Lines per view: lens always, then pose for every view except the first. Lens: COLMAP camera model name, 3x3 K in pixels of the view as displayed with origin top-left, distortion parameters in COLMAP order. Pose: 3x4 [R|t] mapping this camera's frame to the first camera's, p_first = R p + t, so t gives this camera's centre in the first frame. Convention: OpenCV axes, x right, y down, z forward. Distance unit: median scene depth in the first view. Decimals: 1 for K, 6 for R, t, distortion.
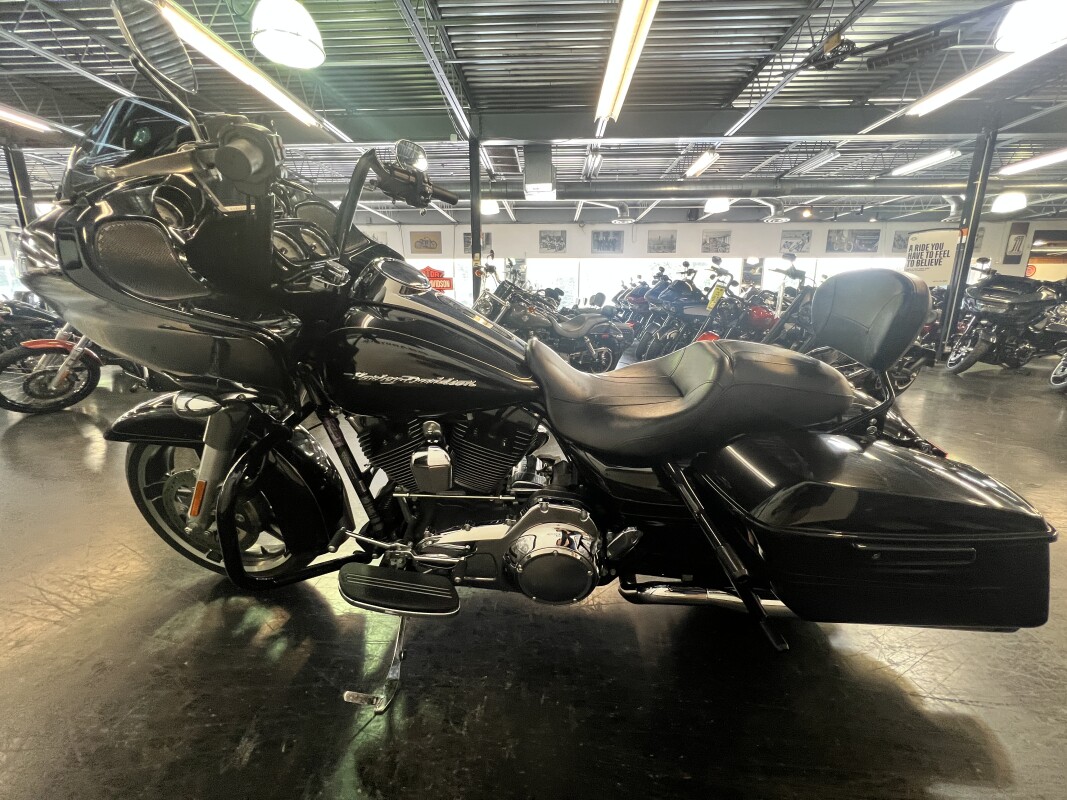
lens RADIAL K [[434.9, 0, 533.5], [0, 434.9, 400.0], [0, 0, 1]] dist [-0.000882, -0.000053]
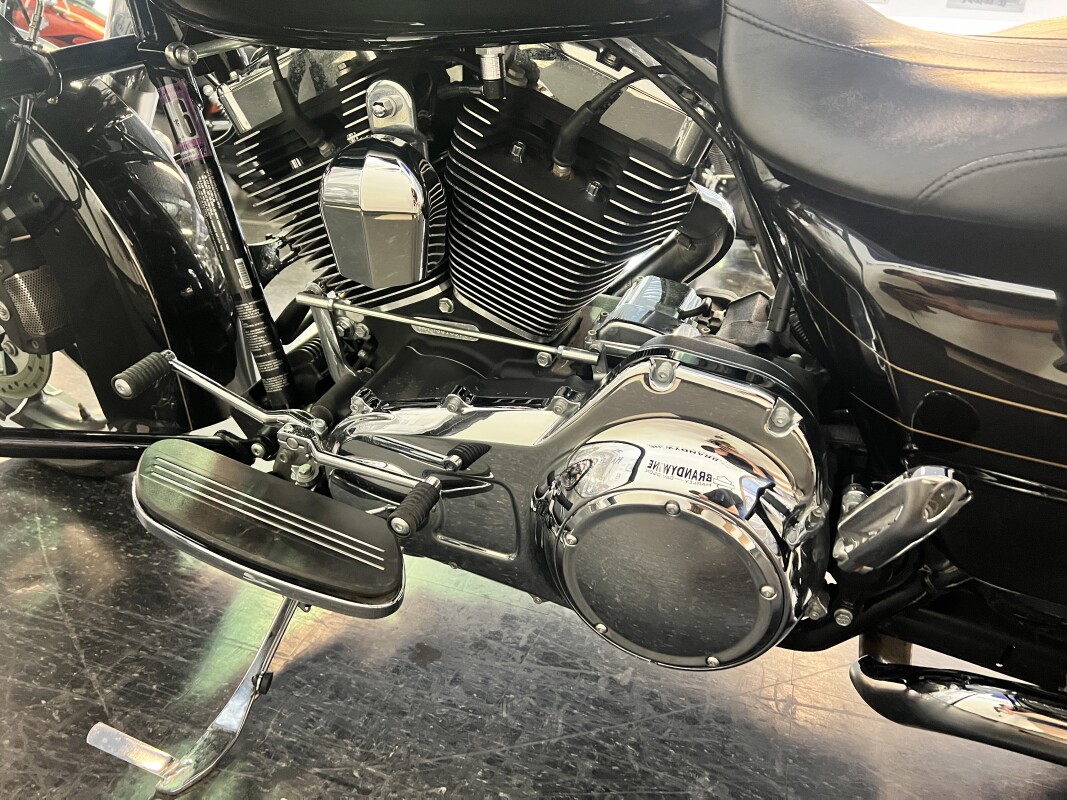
lens RADIAL K [[833.9, 0, 533.5], [0, 833.9, 400.0], [0, 0, 1]] dist [-0.003775, -0.006585]
pose [[0.954354, 0.176999, -0.240581, 0.079253], [-0.147604, 0.979750, 0.135292, 0.180097], [0.259656, -0.093605, 0.961154, 0.329992]]
